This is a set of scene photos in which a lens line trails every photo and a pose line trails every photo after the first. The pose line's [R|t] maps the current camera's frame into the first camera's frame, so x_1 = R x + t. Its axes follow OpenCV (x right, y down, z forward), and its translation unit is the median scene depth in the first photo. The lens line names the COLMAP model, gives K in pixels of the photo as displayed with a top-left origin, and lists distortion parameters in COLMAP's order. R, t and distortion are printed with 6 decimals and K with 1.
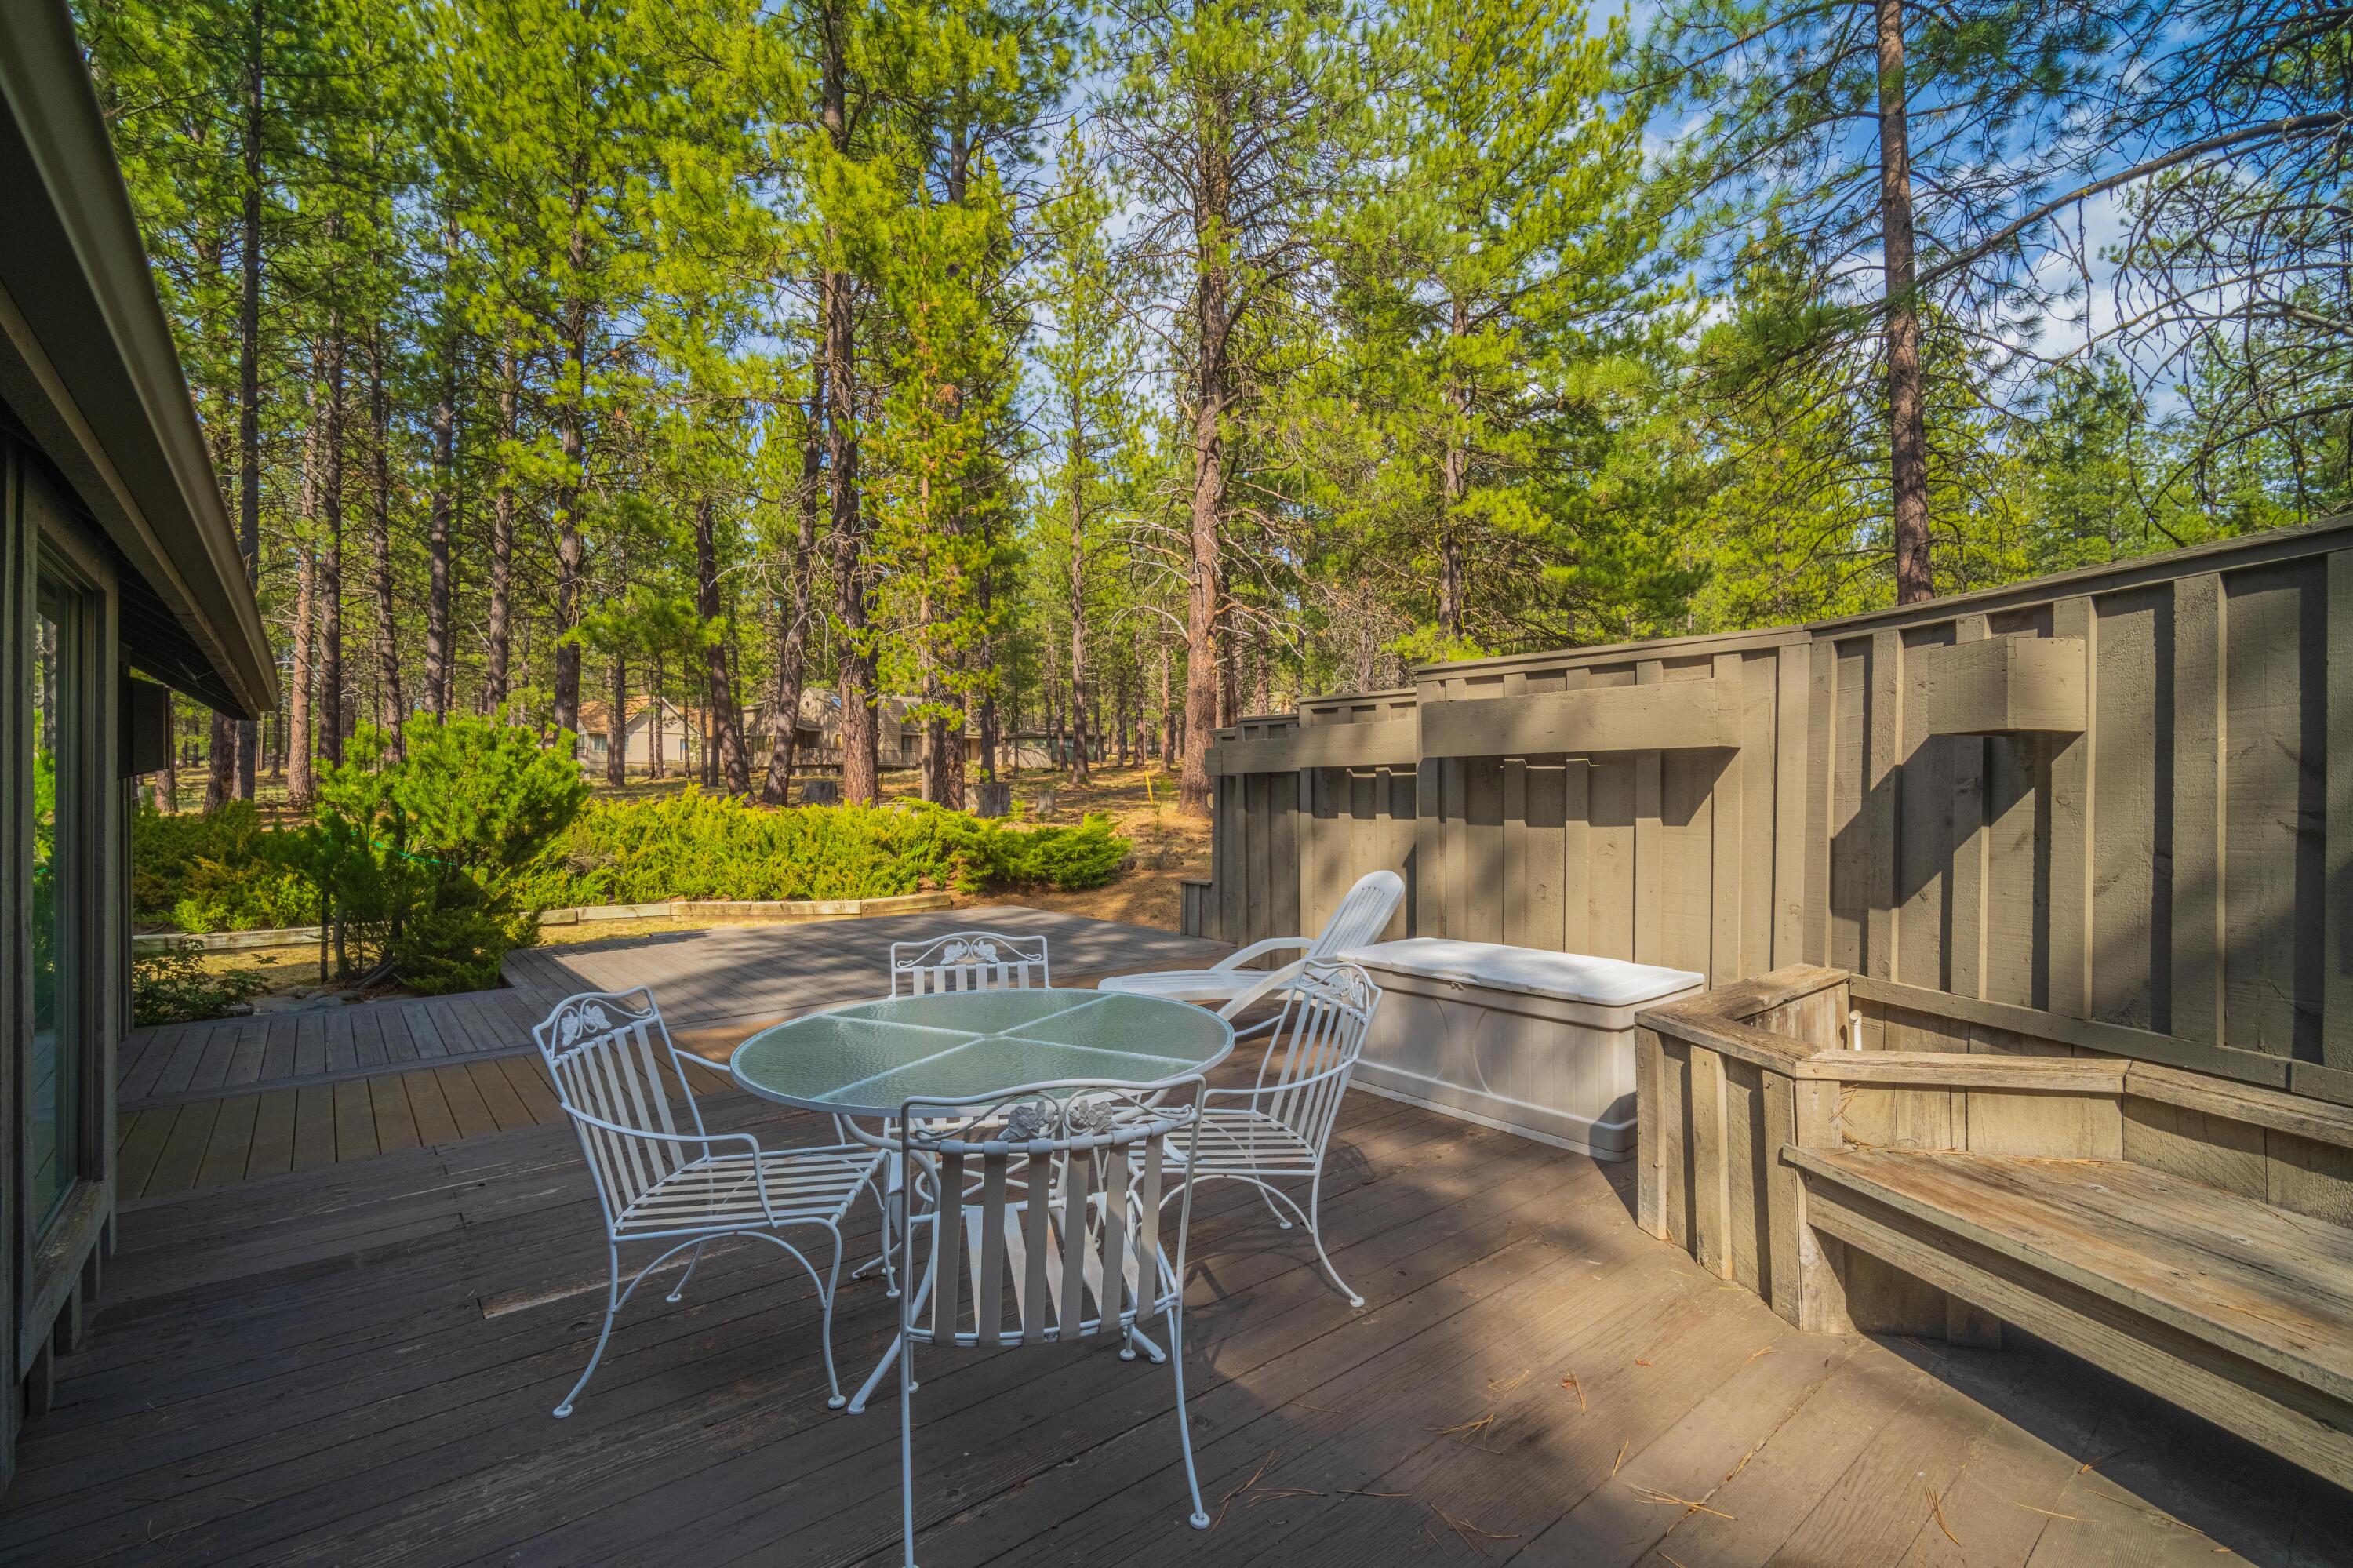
lens RADIAL K [[1031.8, 0, 1177.5], [0, 1031.8, 765.9], [0, 0, 1]] dist [-0.010904, 0.003394]
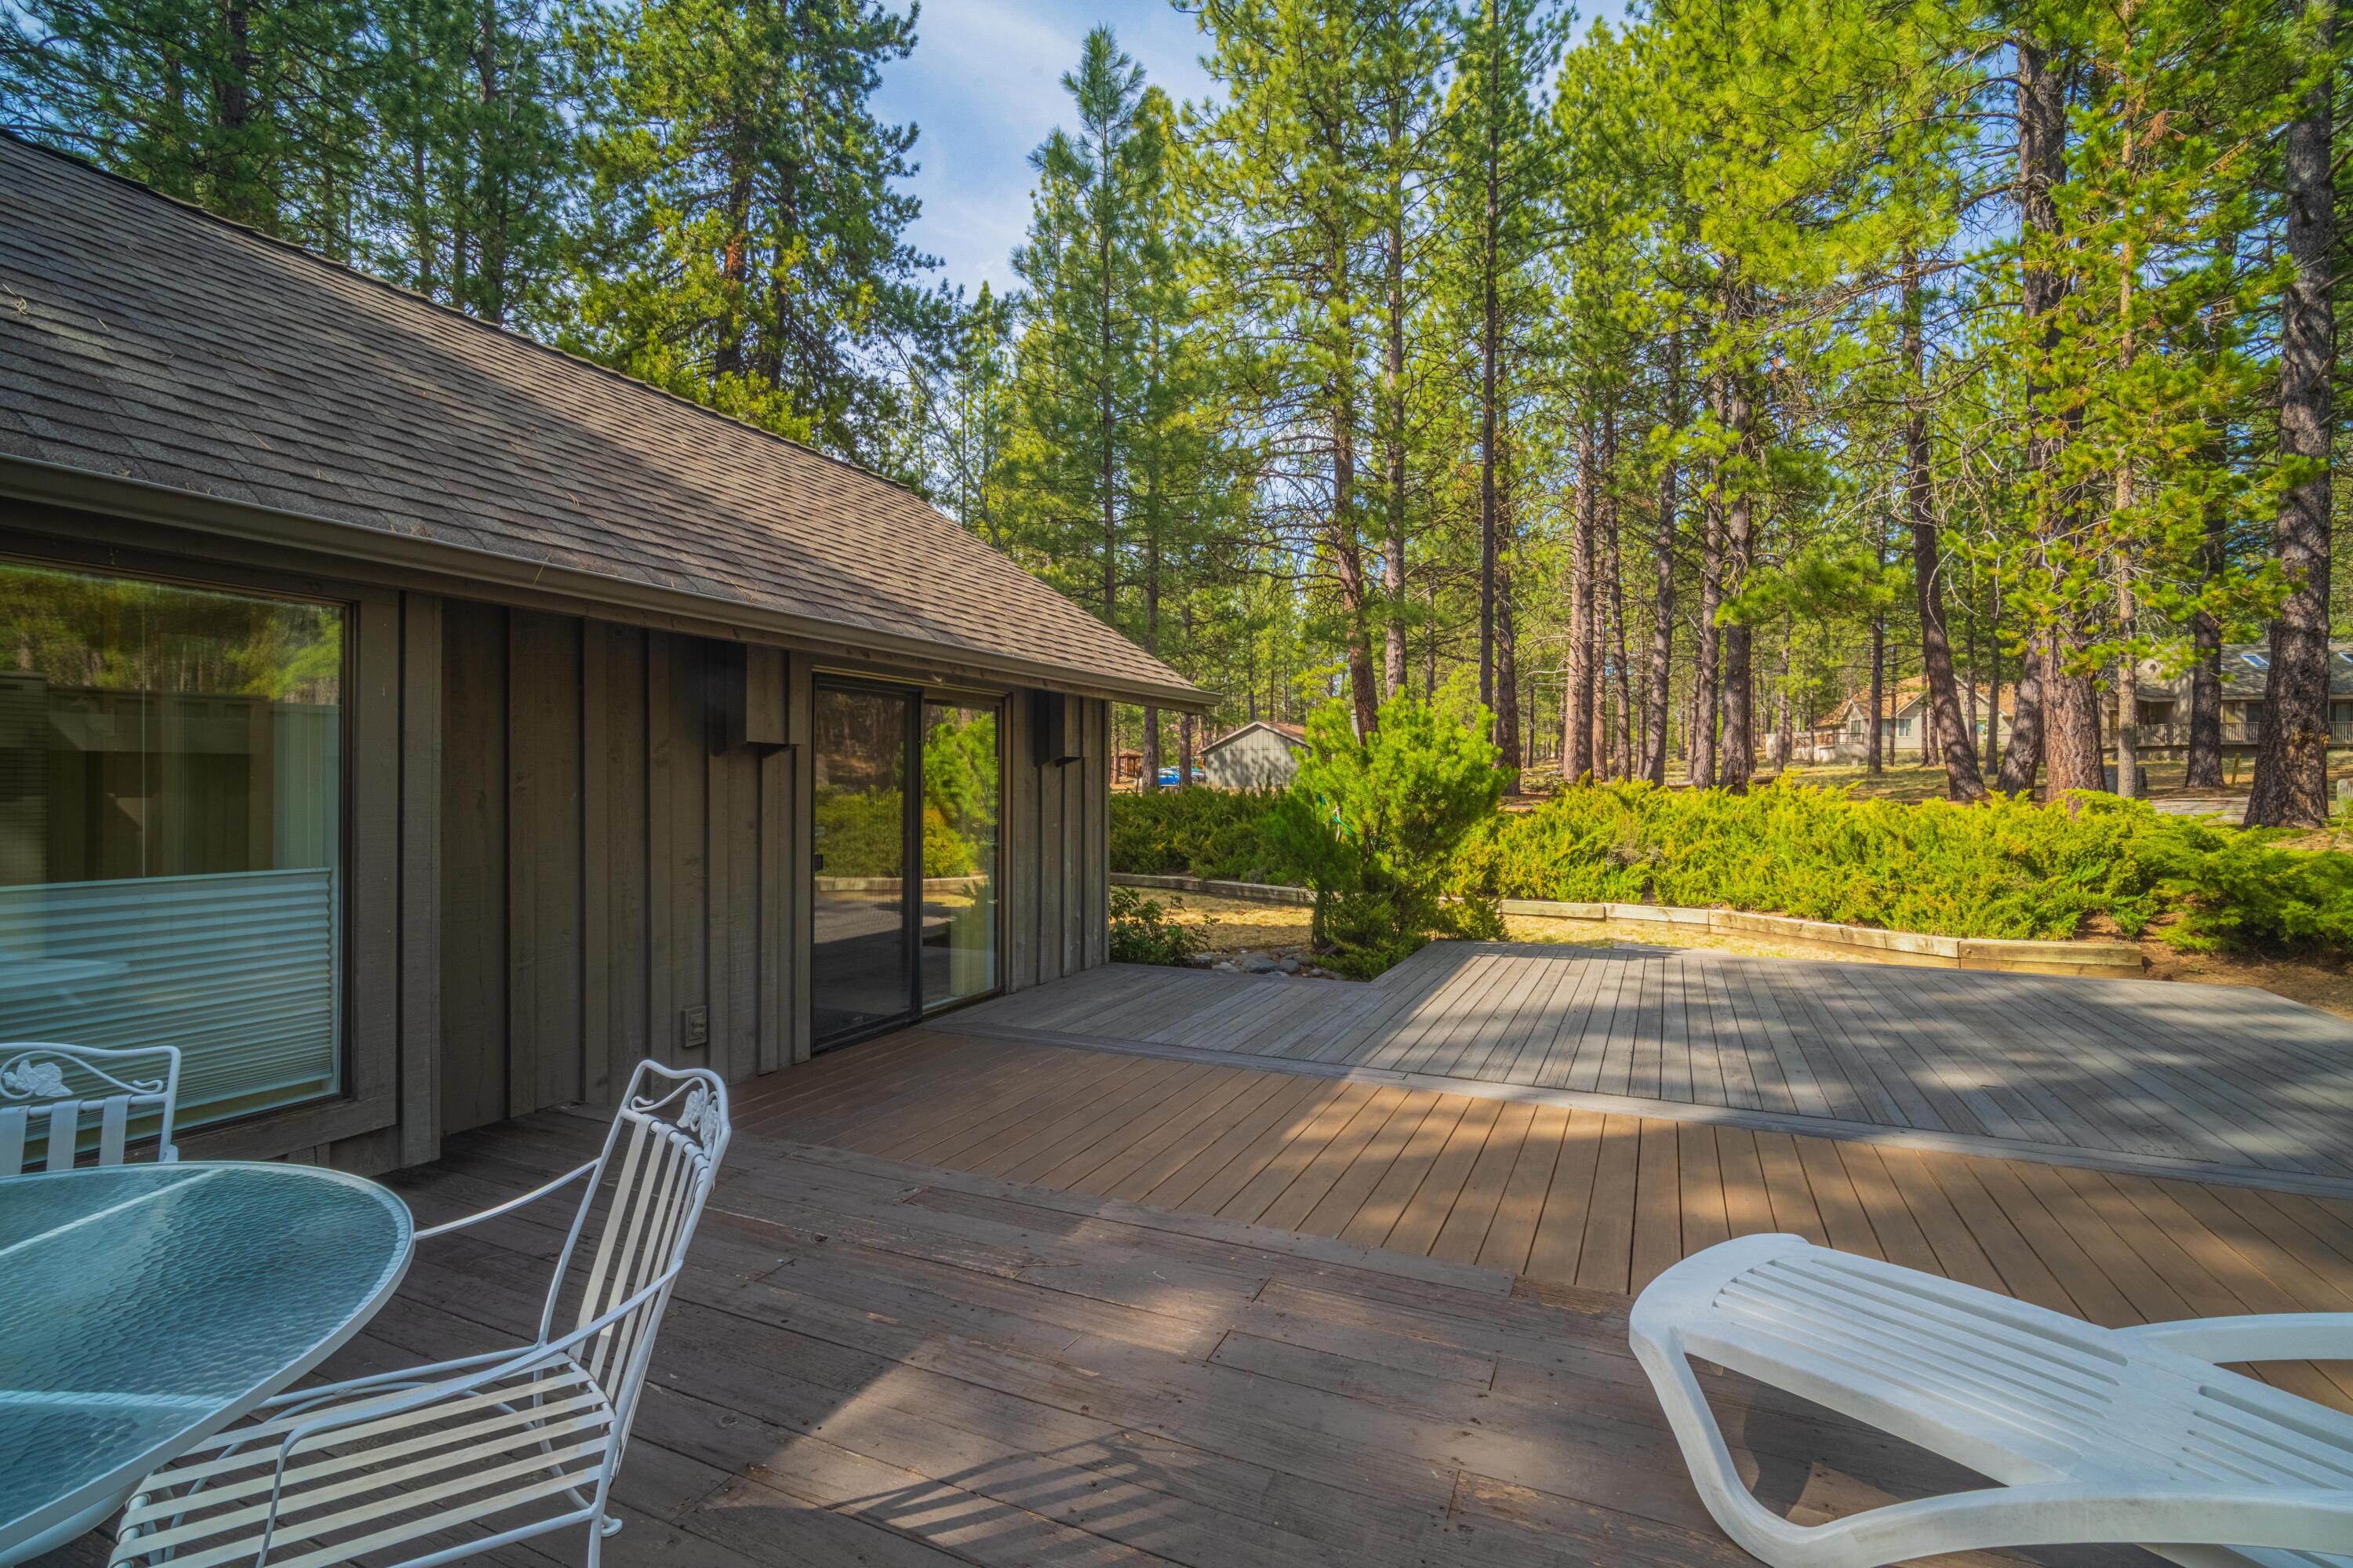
lens RADIAL K [[1031.8, 0, 1177.5], [0, 1031.8, 765.9], [0, 0, 1]] dist [-0.010904, 0.003394]
pose [[0.413671, -0.007919, -0.910392, 0.101217], [0.018586, 0.999827, -0.000252, 0.005278], [0.910237, -0.016817, 0.413747, 0.236427]]
